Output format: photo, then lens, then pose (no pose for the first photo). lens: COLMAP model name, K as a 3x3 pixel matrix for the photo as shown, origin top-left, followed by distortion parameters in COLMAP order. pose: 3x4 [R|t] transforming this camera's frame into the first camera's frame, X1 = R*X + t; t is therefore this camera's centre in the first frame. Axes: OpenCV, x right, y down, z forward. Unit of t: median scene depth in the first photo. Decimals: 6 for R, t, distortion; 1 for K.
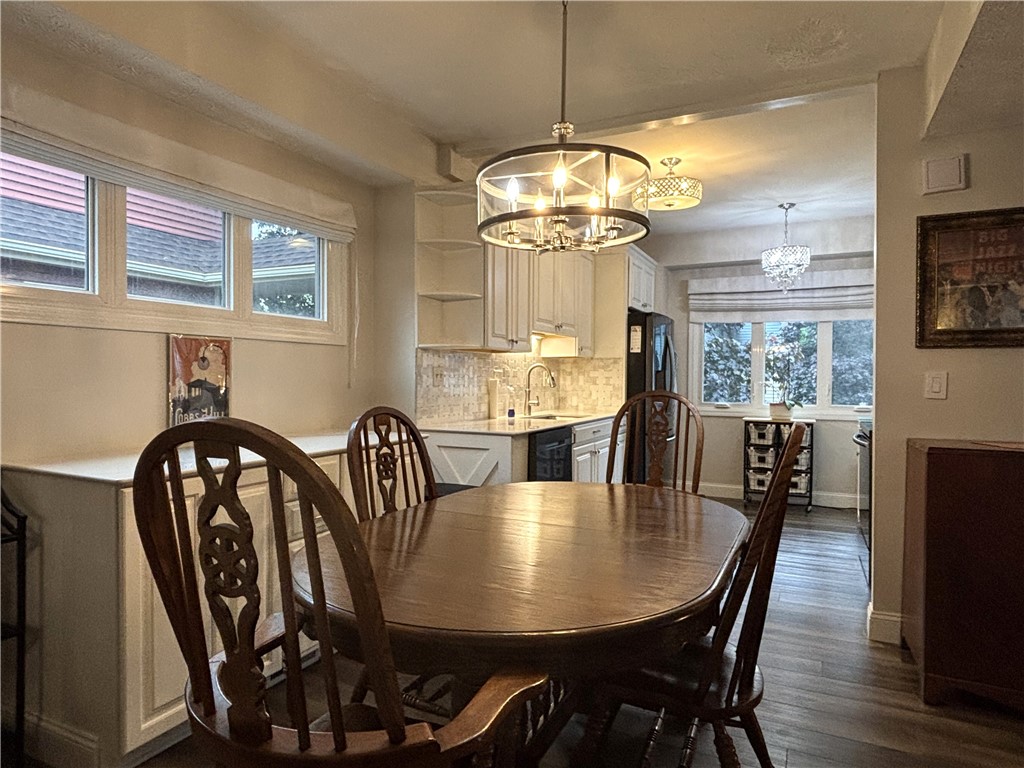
lens RADIAL K [[612.9, 0, 509.4], [0, 612.9, 380.3], [0, 0, 1]] dist [0.019538, -0.000058]
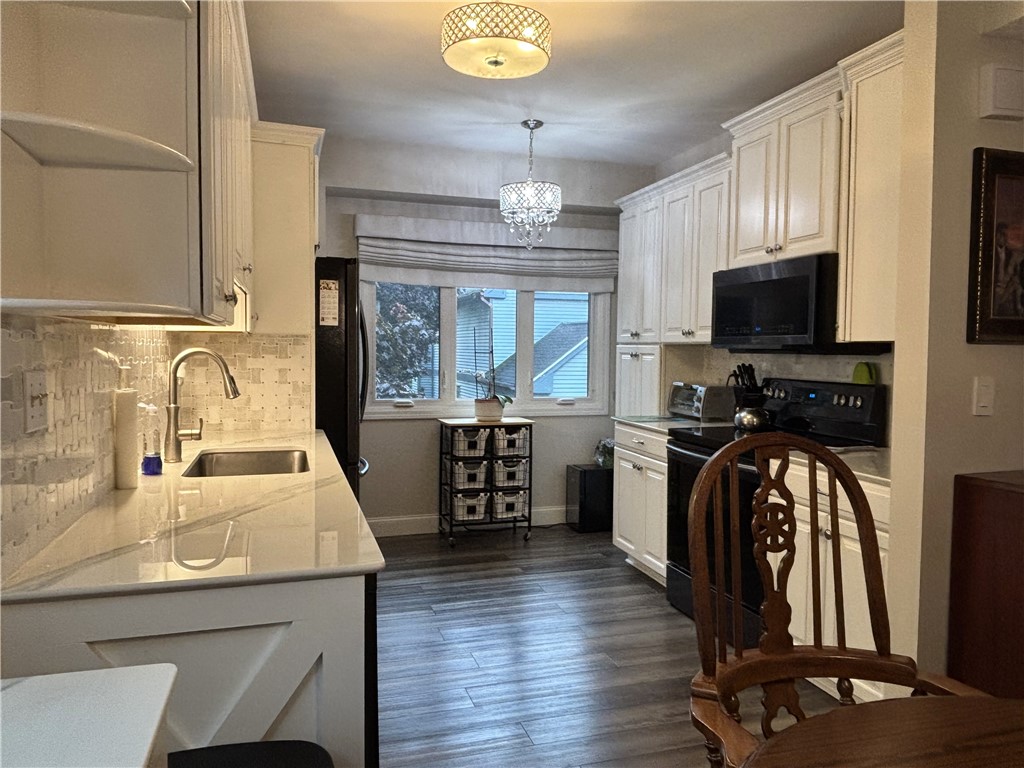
lens RADIAL K [[697.6, 0, 504.4], [0, 697.6, 382.3], [0, 0, 1]] dist [0.005776, -0.000391]
pose [[0.725359, -0.032478, 0.687604, -0.124803], [0.000553, 0.998914, 0.046599, -0.021756], [-0.688370, -0.033420, 0.724589, 0.391580]]
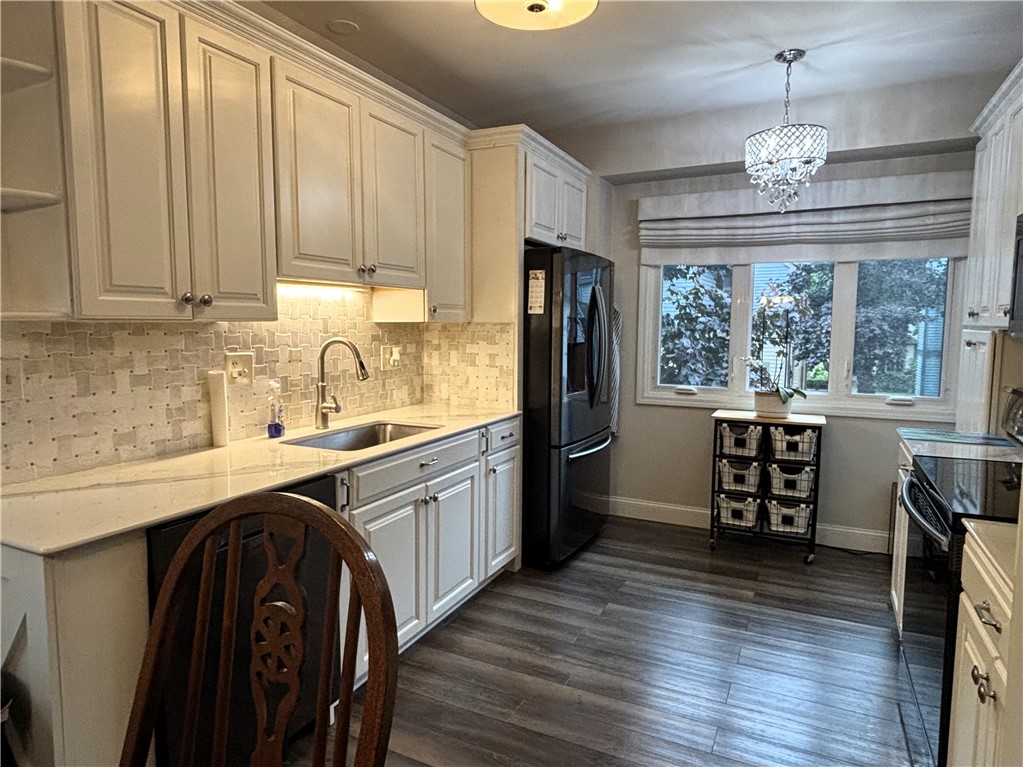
lens RADIAL K [[629.3, 0, 511.5], [0, 629.3, 383.5], [0, 0, 1]] dist [0.037462, -0.046639]
pose [[0.999992, -0.002778, 0.002893, 0.172755], [0.002517, 0.996239, 0.086612, -0.029549], [-0.003122, -0.086604, 0.996238, 0.355421]]
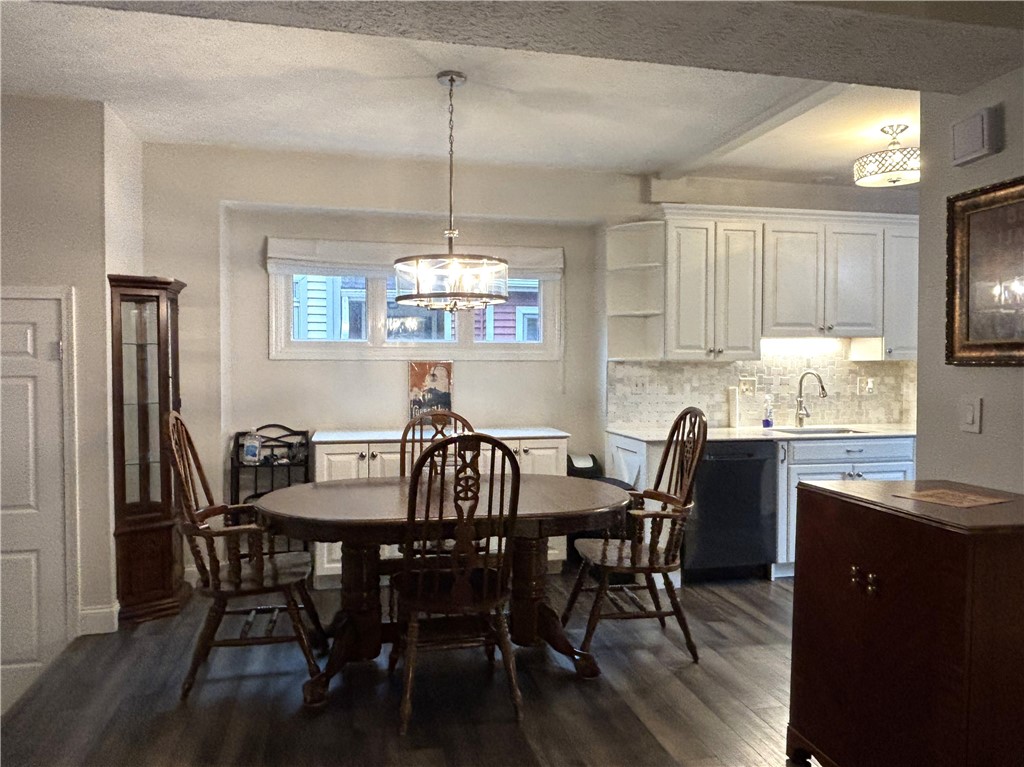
lens RADIAL K [[697.6, 0, 504.4], [0, 697.6, 381.8], [0, 0, 1]] dist [0.005776, -0.000391]
pose [[0.622534, 0.014259, -0.782463, 0.483219], [-0.002520, 0.999865, 0.016215, -0.021956], [0.782589, -0.008123, 0.622486, 0.008338]]
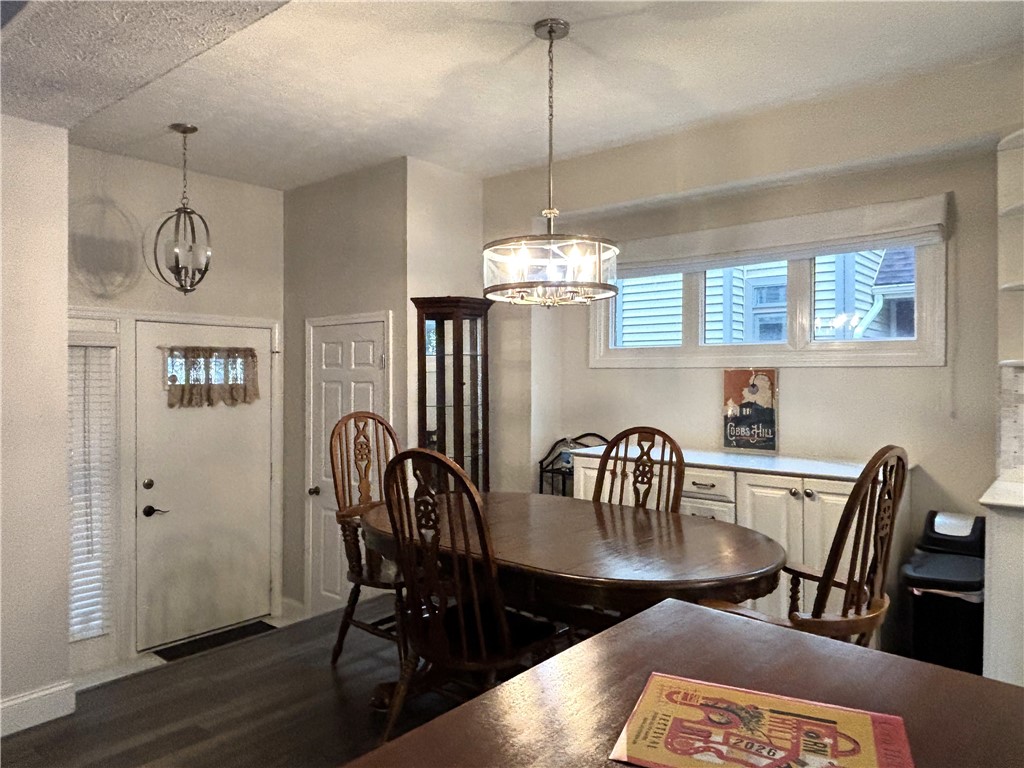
lens RADIAL K [[697.6, 0, 504.4], [0, 697.6, 382.3], [0, 0, 1]] dist [0.005776, -0.000391]
pose [[-0.235095, 0.006061, -0.971953, 0.478413], [-0.008556, 0.999929, 0.008306, -0.022960], [0.971935, 0.010269, -0.235027, 0.392272]]
